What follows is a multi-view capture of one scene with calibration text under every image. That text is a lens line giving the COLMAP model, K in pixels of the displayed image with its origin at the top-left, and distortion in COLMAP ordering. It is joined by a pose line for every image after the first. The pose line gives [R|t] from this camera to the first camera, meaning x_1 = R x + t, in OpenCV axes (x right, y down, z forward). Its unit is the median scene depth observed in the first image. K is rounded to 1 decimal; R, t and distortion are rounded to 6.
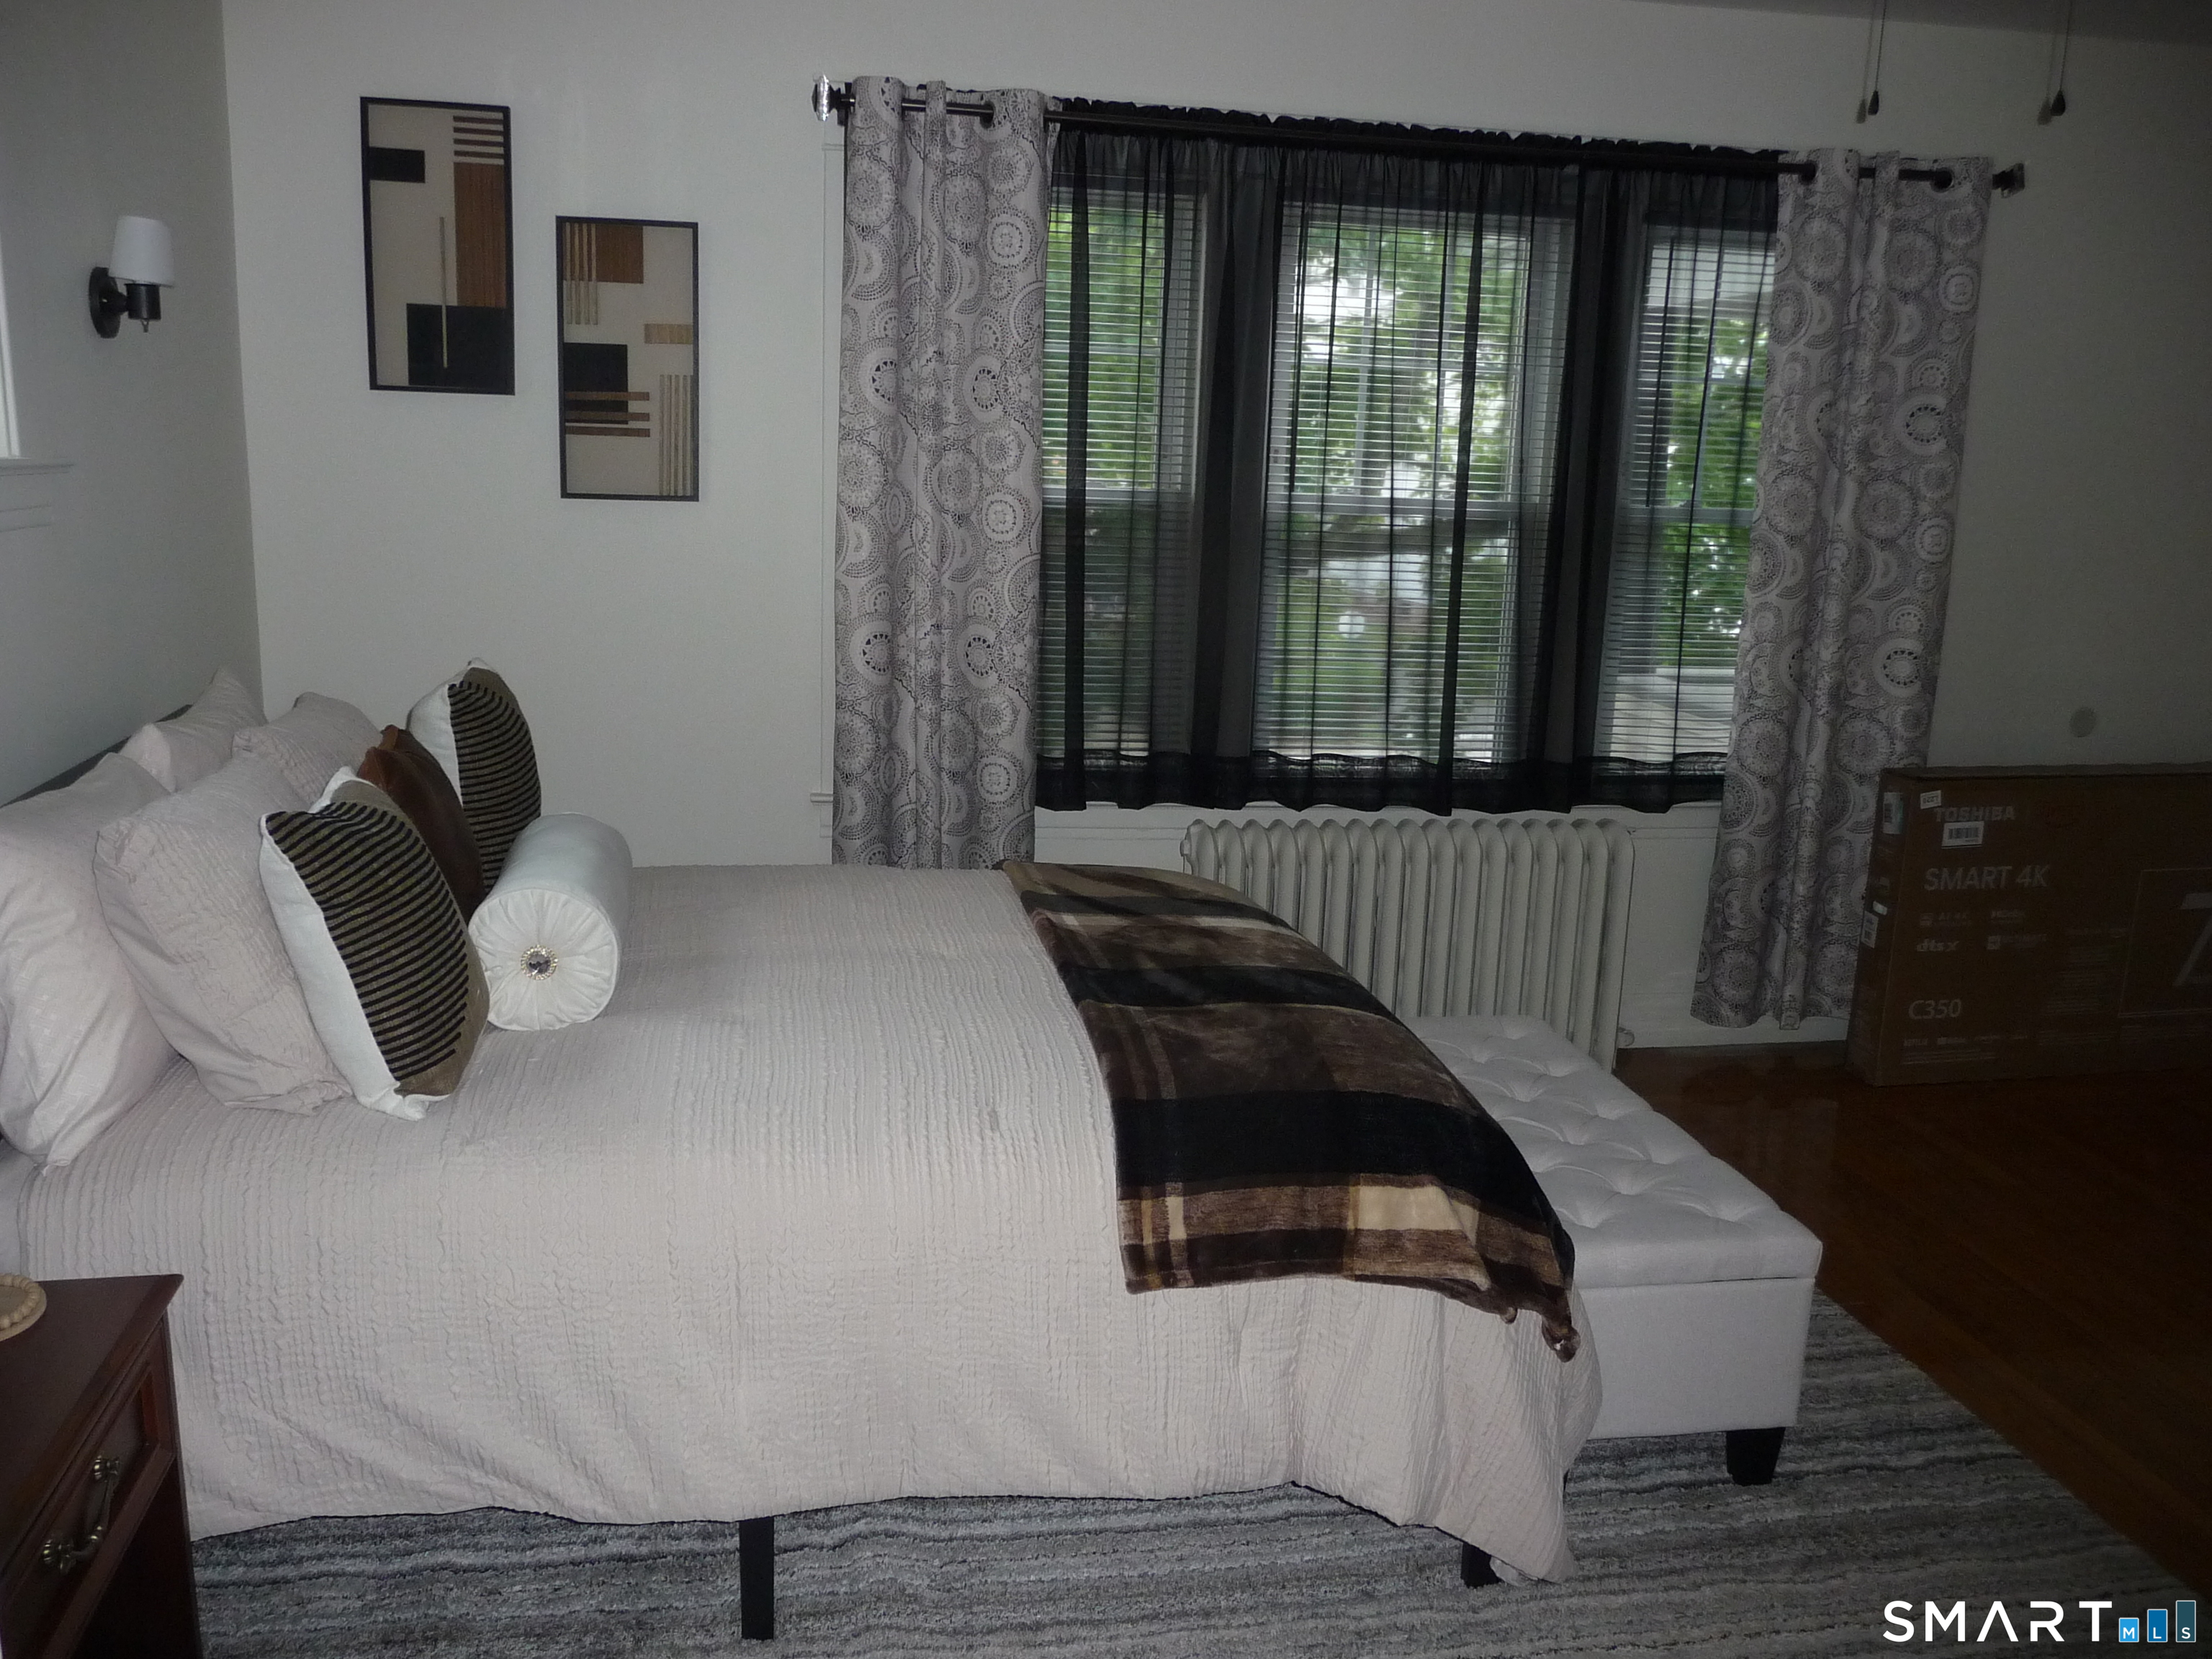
lens RADIAL K [[1847.8, 0, 1121.7], [0, 1847.8, 831.6], [0, 0, 1]] dist [-0.032248, 0.021839]
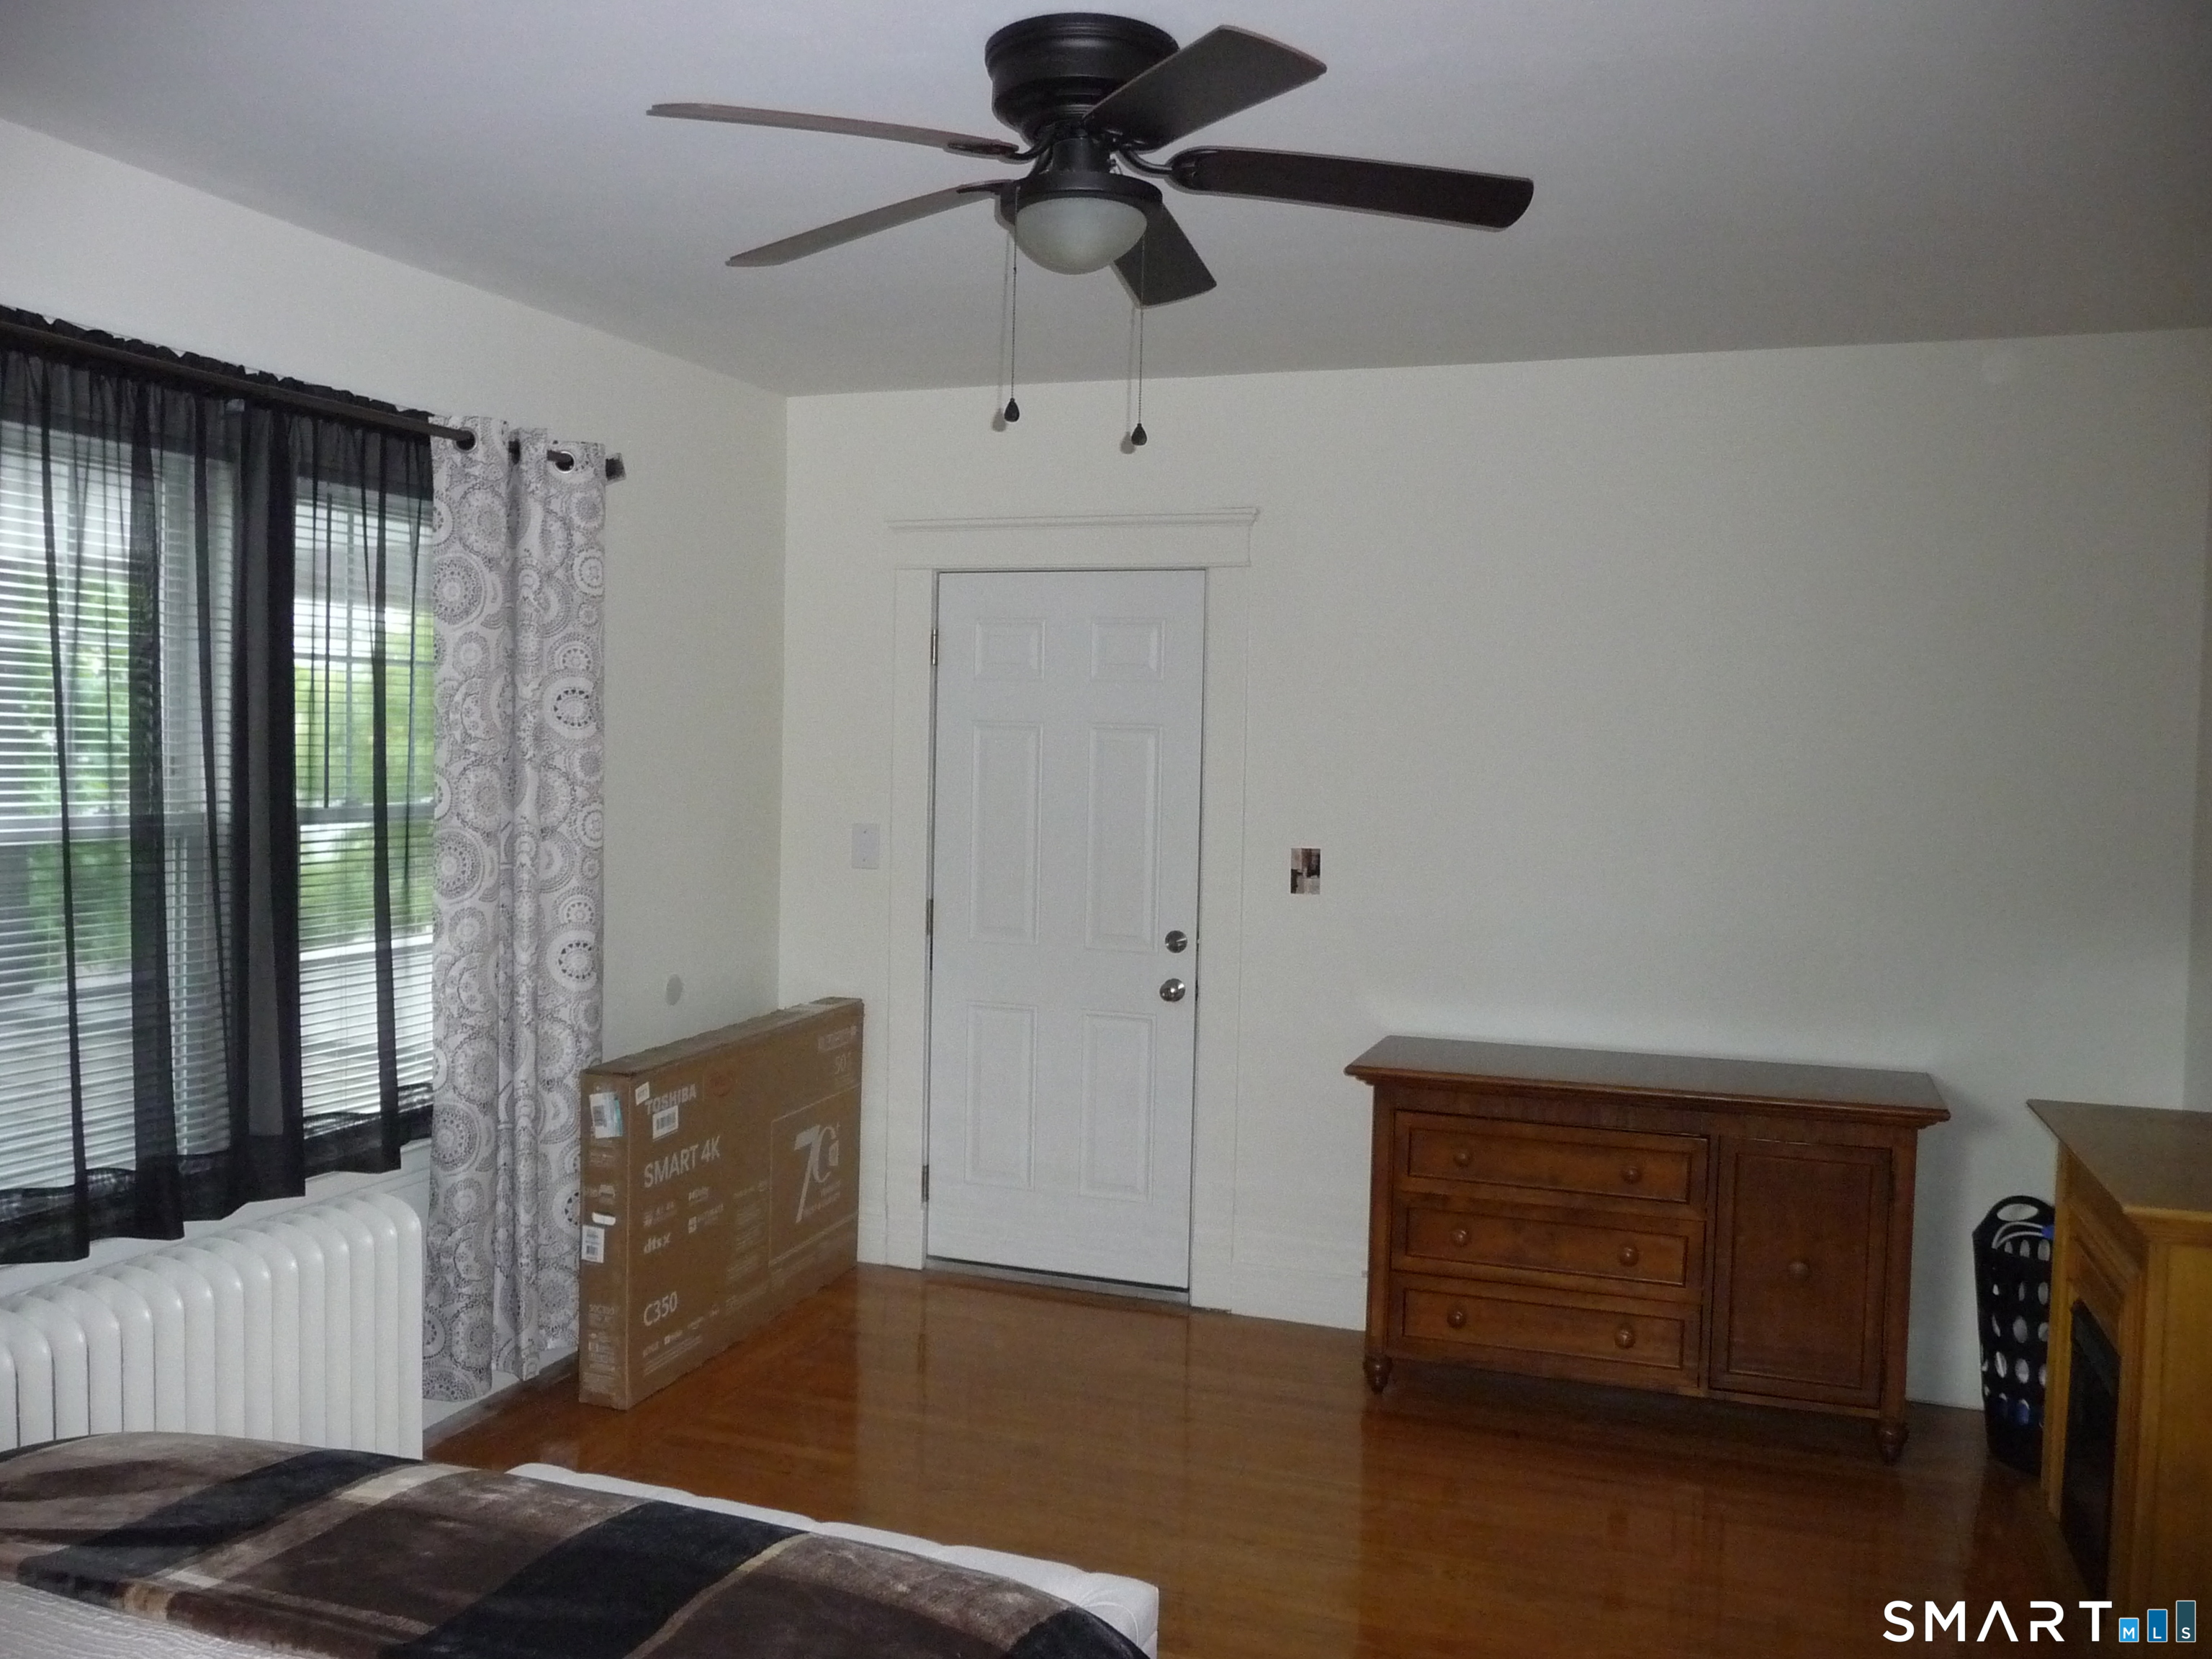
lens RADIAL K [[1847.8, 0, 1110.1], [0, 1847.8, 817.6], [0, 0, 1]] dist [-0.032248, 0.021839]
pose [[0.495977, -0.057836, 0.866407, -0.260042], [0.171052, 0.984736, -0.032185, -0.085600], [-0.851321, 0.164163, 0.498299, 0.287558]]
